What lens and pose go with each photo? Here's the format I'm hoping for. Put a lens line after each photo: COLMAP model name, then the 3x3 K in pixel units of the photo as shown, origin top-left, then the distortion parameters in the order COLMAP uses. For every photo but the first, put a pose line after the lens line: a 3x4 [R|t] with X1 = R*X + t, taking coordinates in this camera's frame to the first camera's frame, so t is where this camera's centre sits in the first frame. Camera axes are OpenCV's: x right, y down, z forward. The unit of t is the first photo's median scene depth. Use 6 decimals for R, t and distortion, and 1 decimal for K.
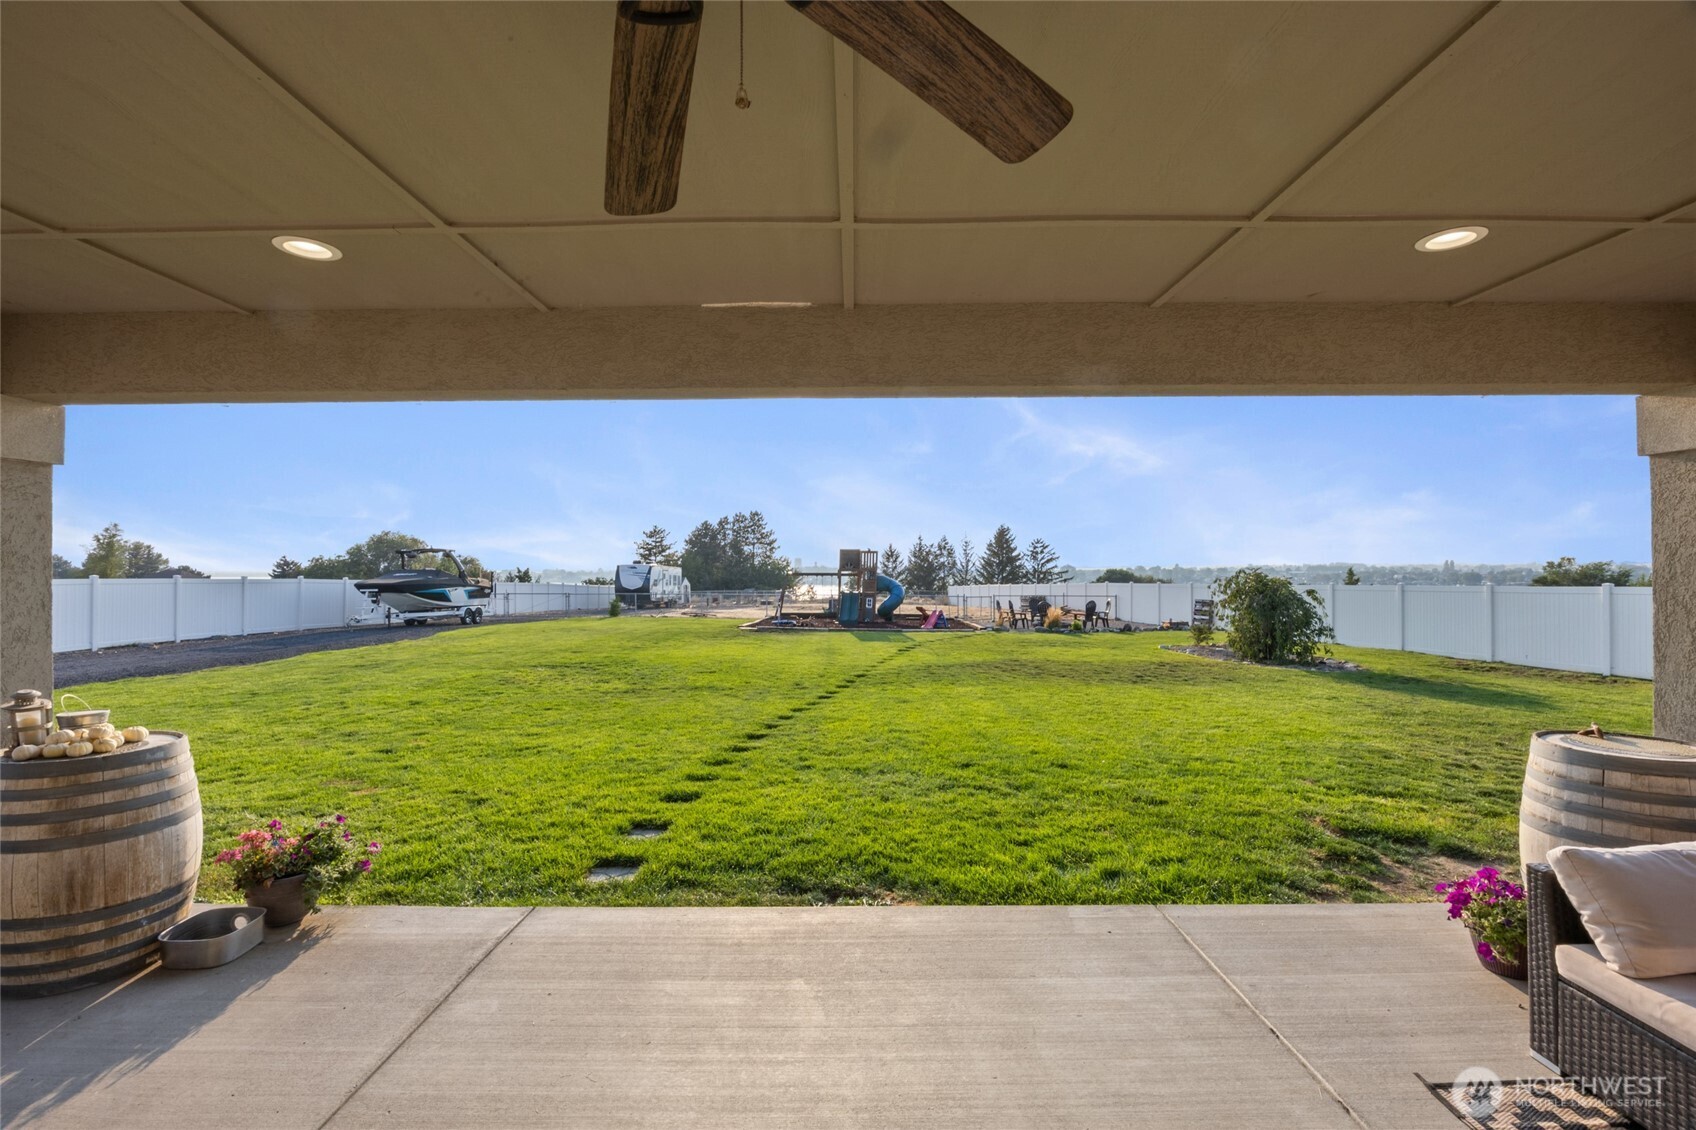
lens RADIAL K [[736.9, 0, 848.0], [0, 736.9, 565.0], [0, 0, 1]] dist [0.000481, 0.000142]
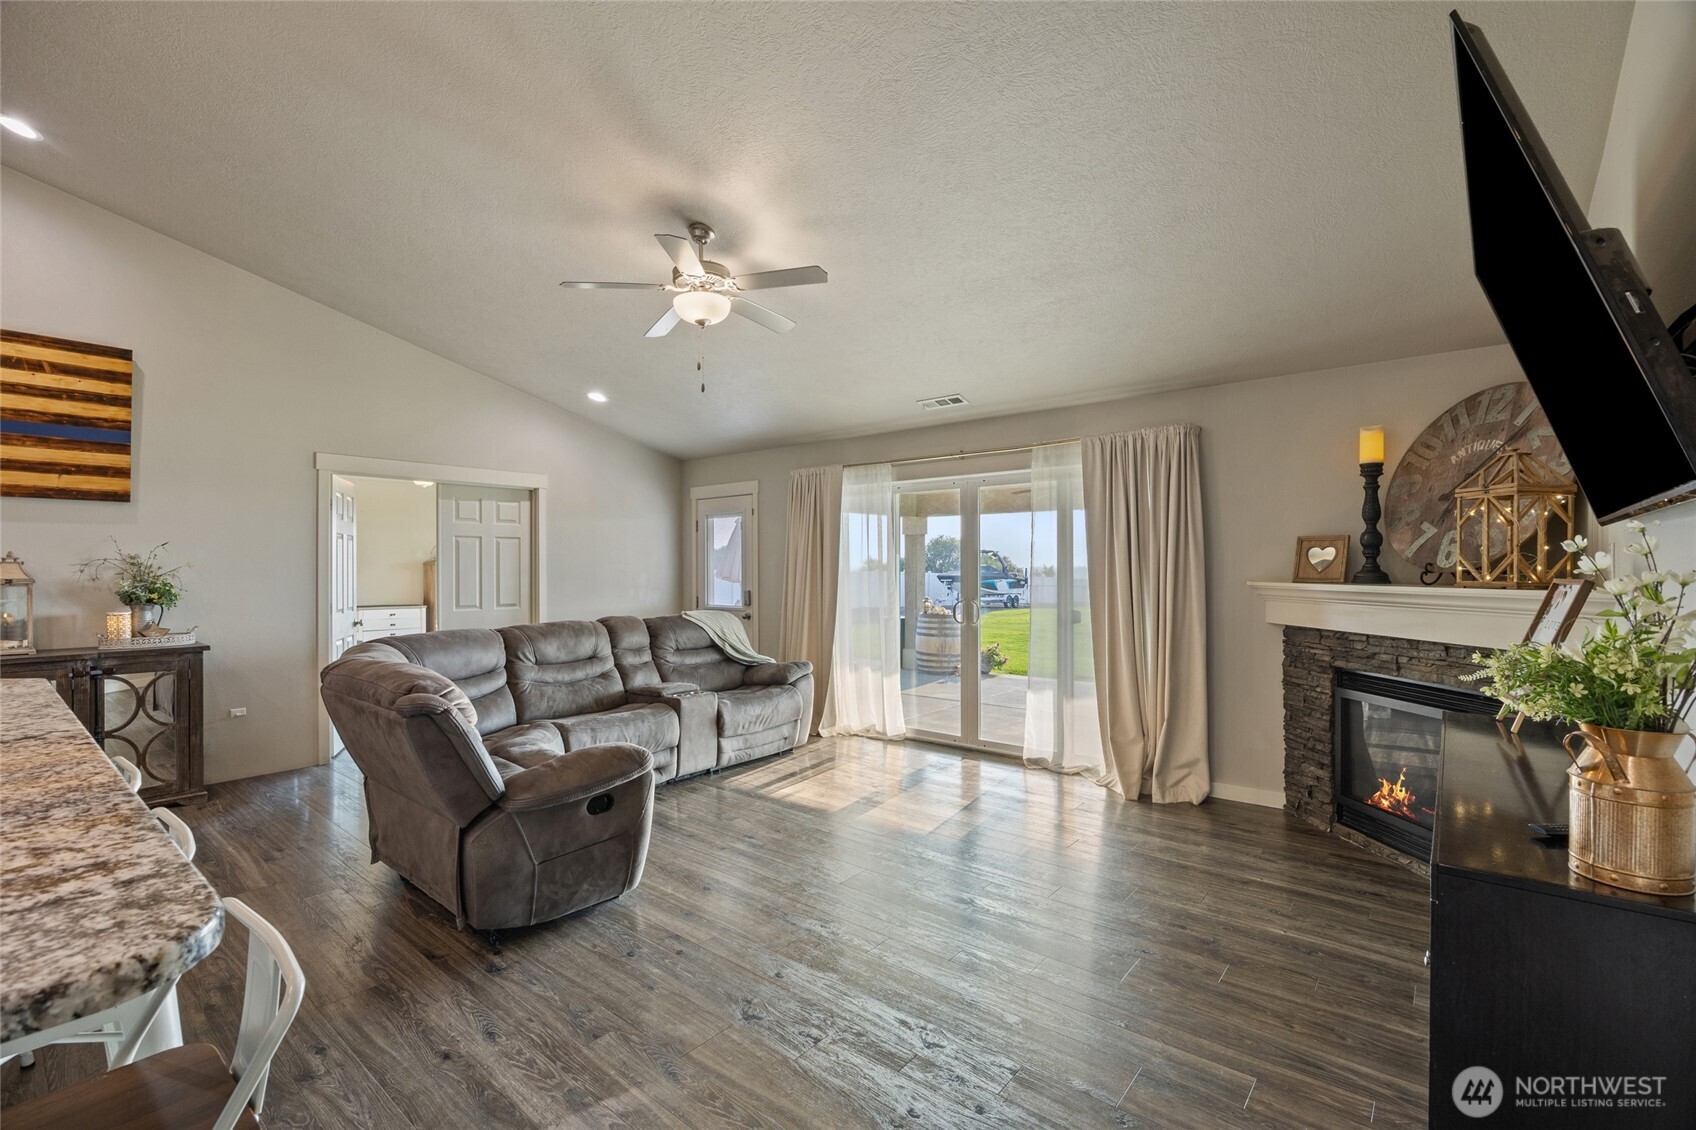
lens RADIAL K [[736.9, 0, 848.0], [0, 736.9, 565.0], [0, 0, 1]] dist [0.000481, 0.000142]
pose [[0.778740, 0.002249, -0.627342, 0.088002], [-0.000454, 0.999995, 0.003021, 0.000447], [0.627346, -0.002068, 0.778738, -0.210021]]
